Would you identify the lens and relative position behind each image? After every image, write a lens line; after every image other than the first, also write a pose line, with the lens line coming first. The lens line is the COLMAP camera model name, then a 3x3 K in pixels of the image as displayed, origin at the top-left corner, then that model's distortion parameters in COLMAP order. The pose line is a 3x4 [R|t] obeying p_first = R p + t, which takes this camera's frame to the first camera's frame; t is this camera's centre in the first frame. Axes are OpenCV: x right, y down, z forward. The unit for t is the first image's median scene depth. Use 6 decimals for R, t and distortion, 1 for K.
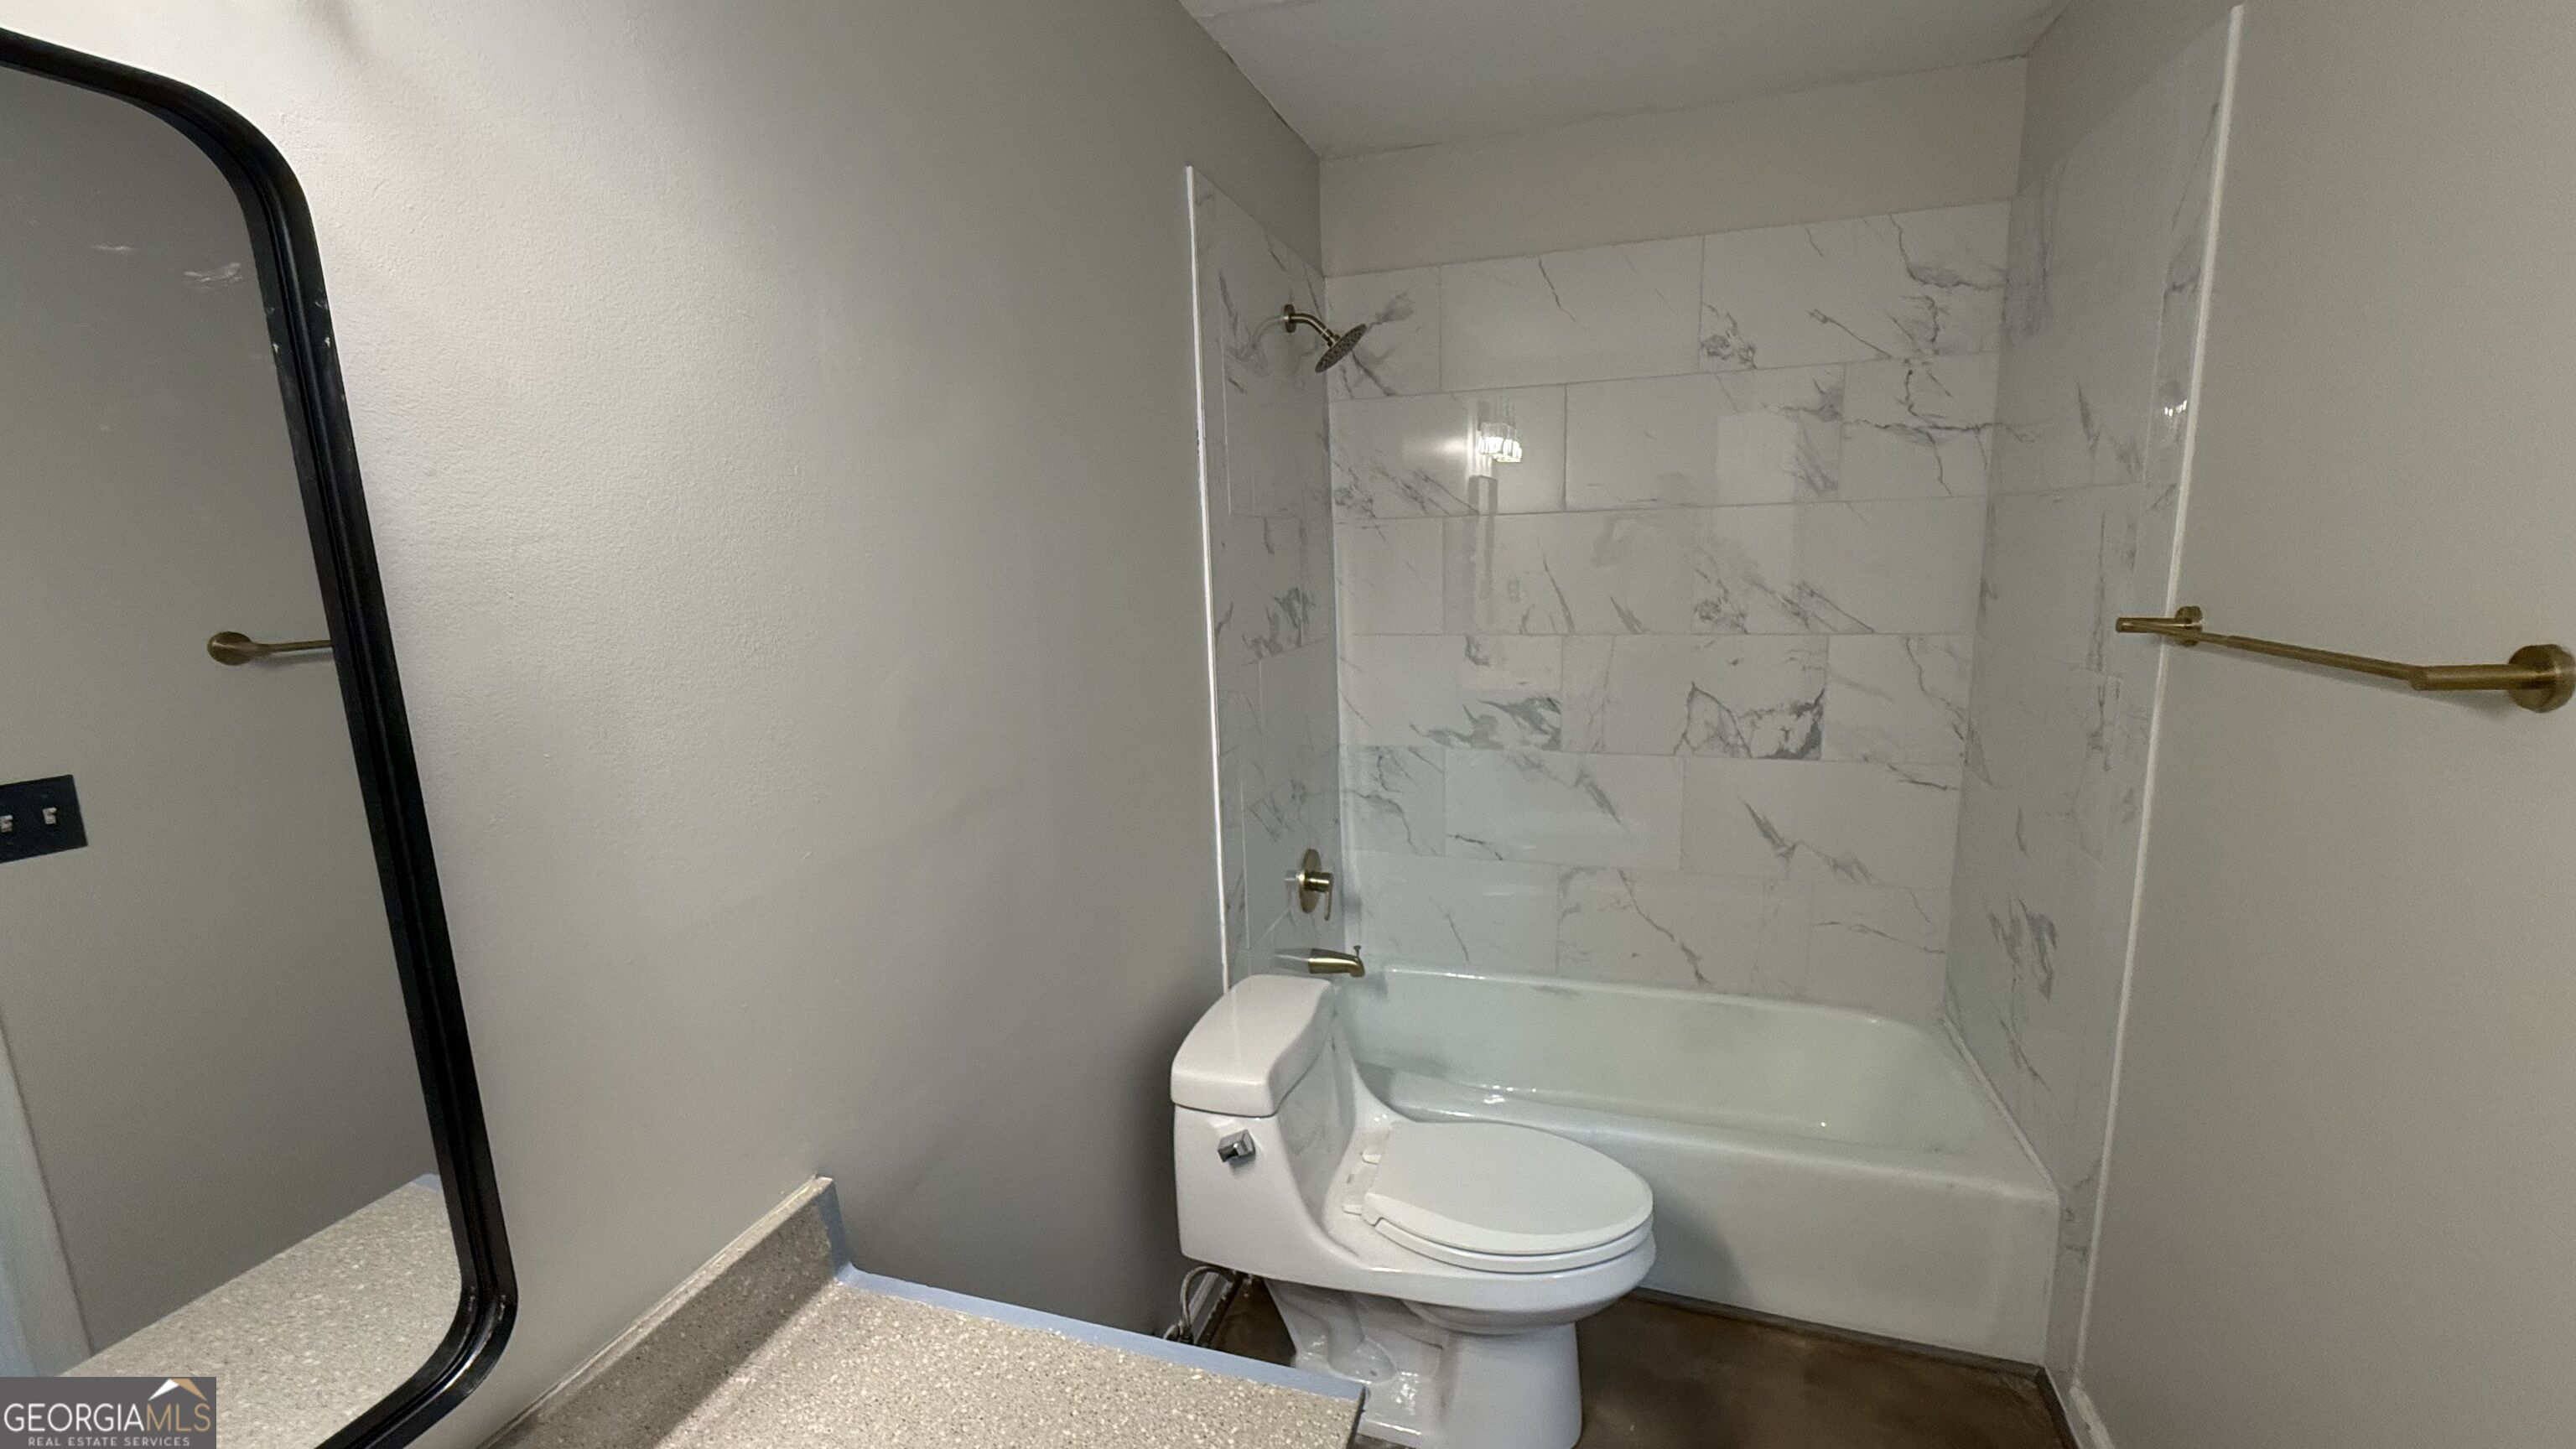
lens RADIAL K [[1024.4, 0, 1287.5], [0, 1024.4, 725.3], [0, 0, 1]] dist [0.000728, -0.000319]
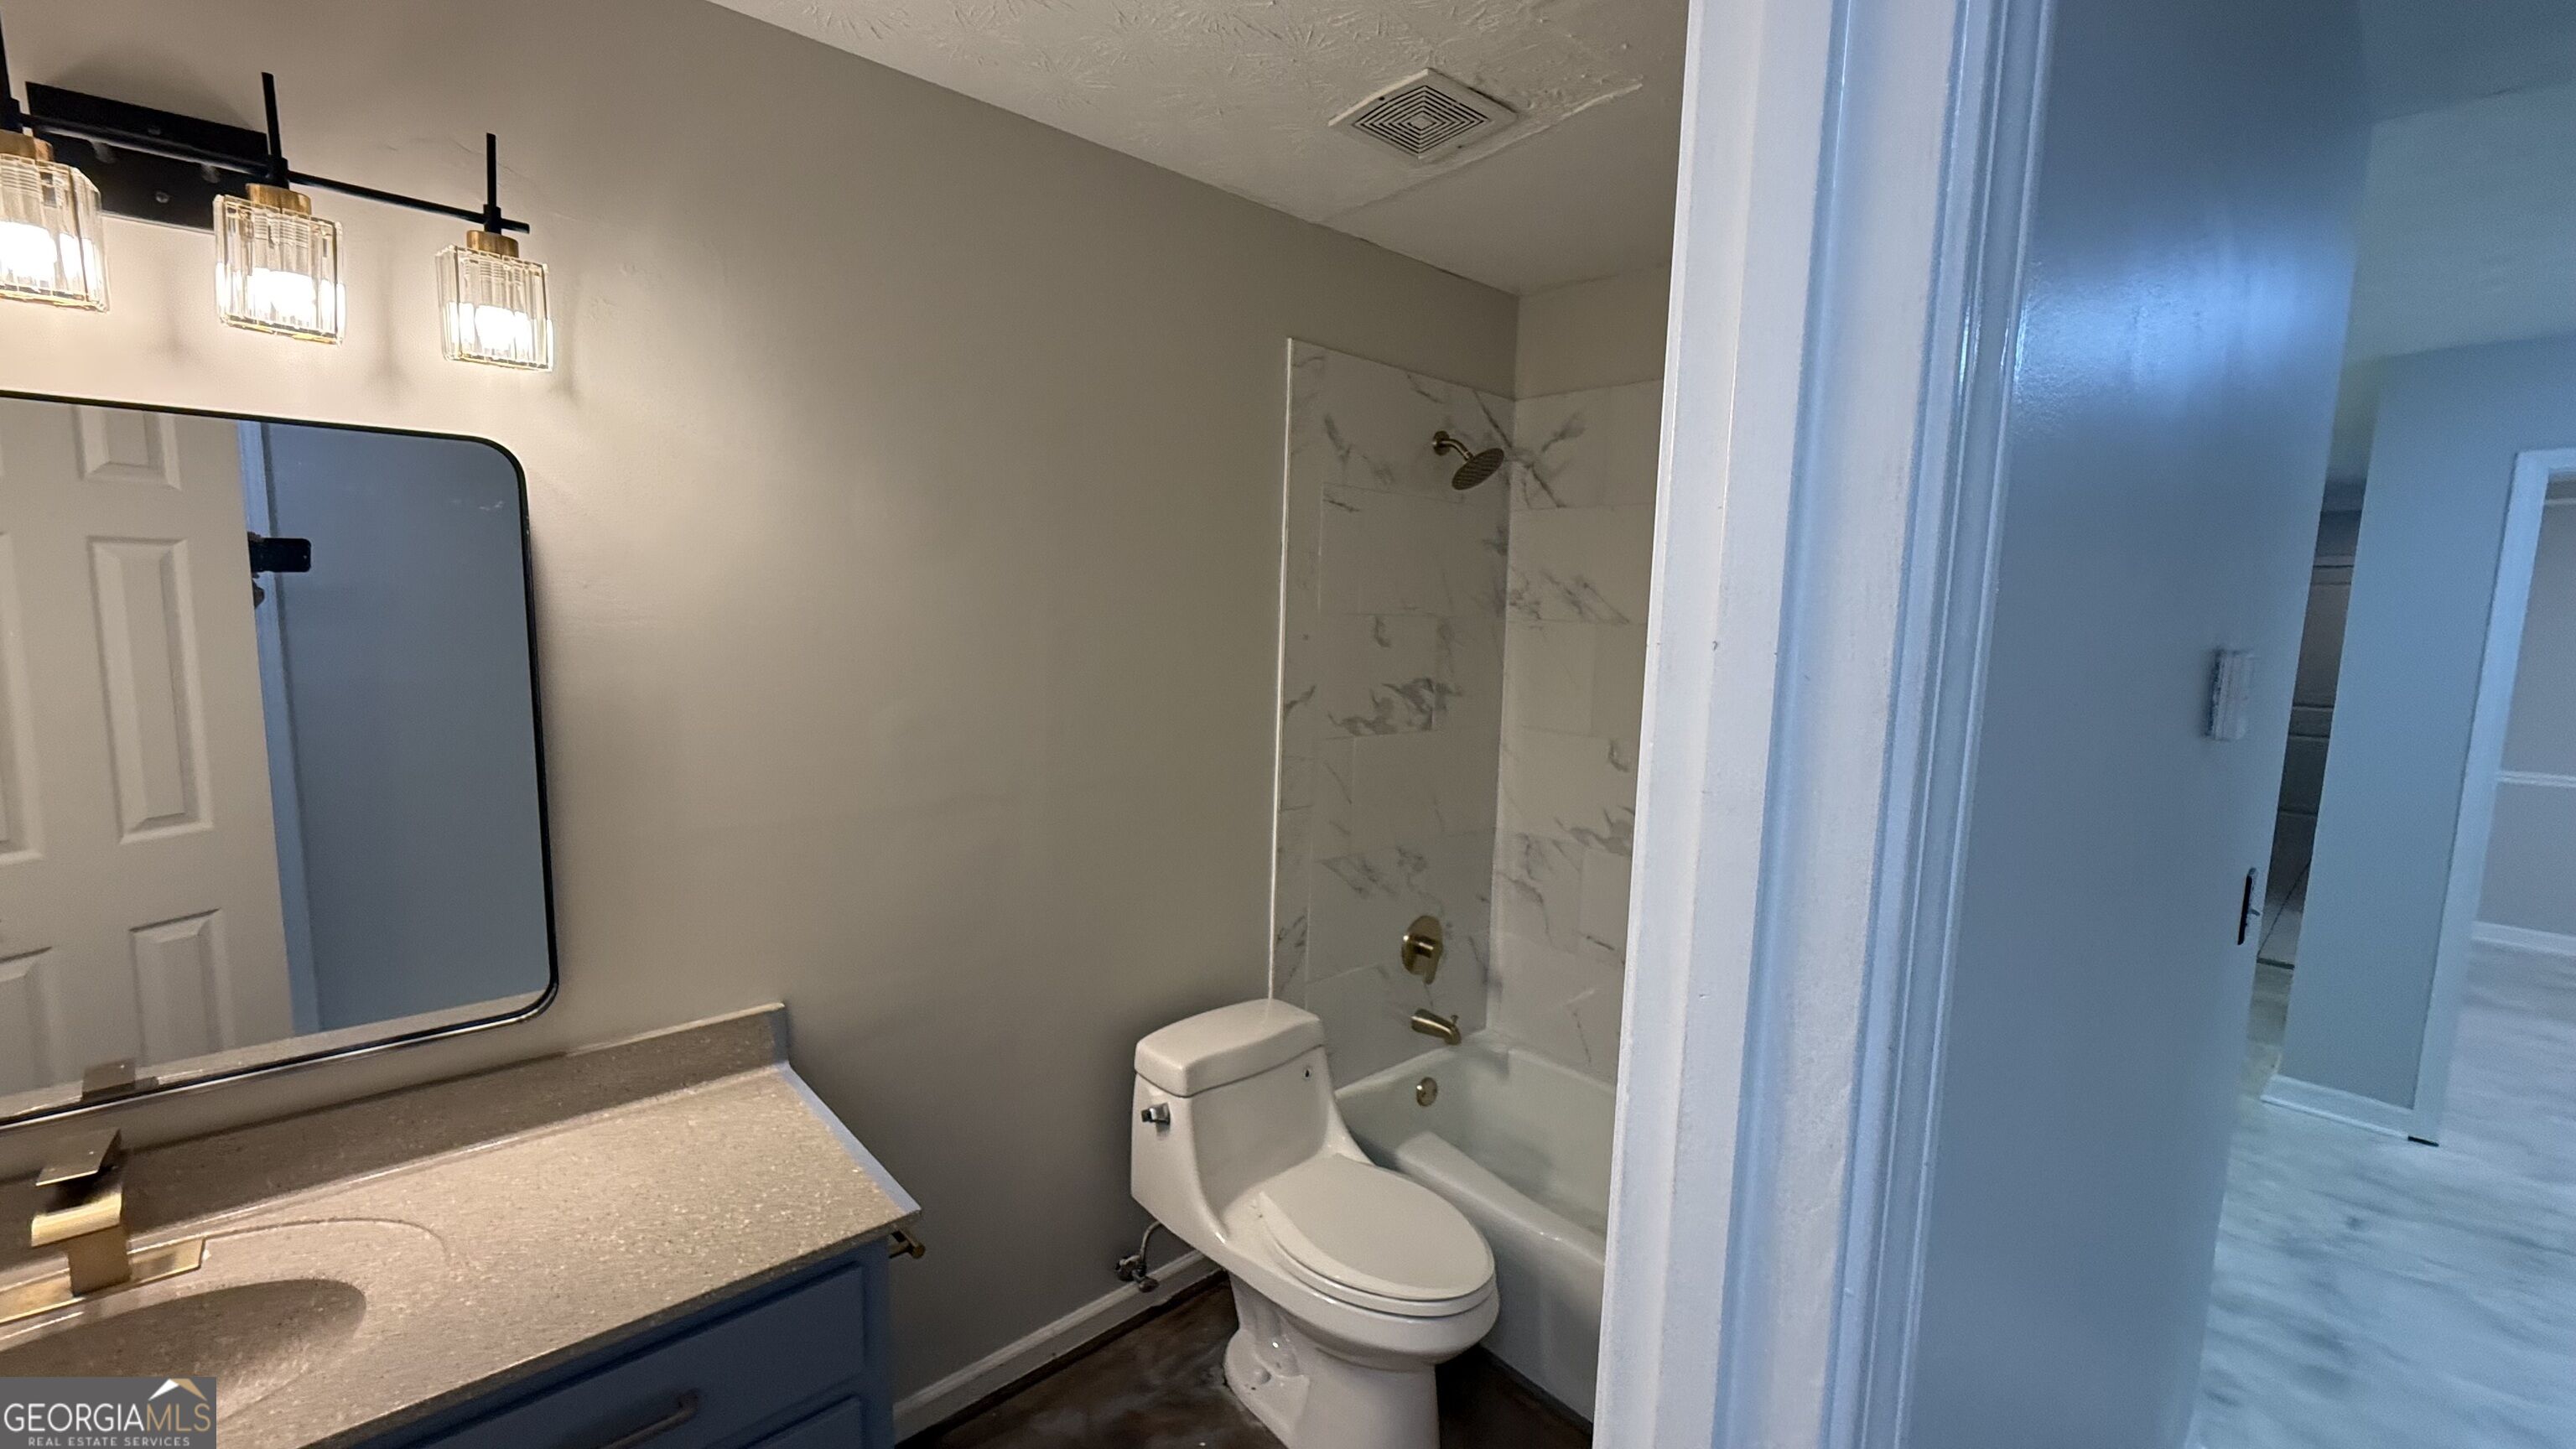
lens RADIAL K [[1024.4, 0, 1303.4], [0, 1024.4, 726.9], [0, 0, 1]] dist [0.000728, -0.000319]
pose [[0.867562, 0.111235, -0.484729, 0.407668], [-0.142155, 0.989466, -0.027365, -0.029375], [0.476579, 0.092648, 0.874236, -0.033679]]
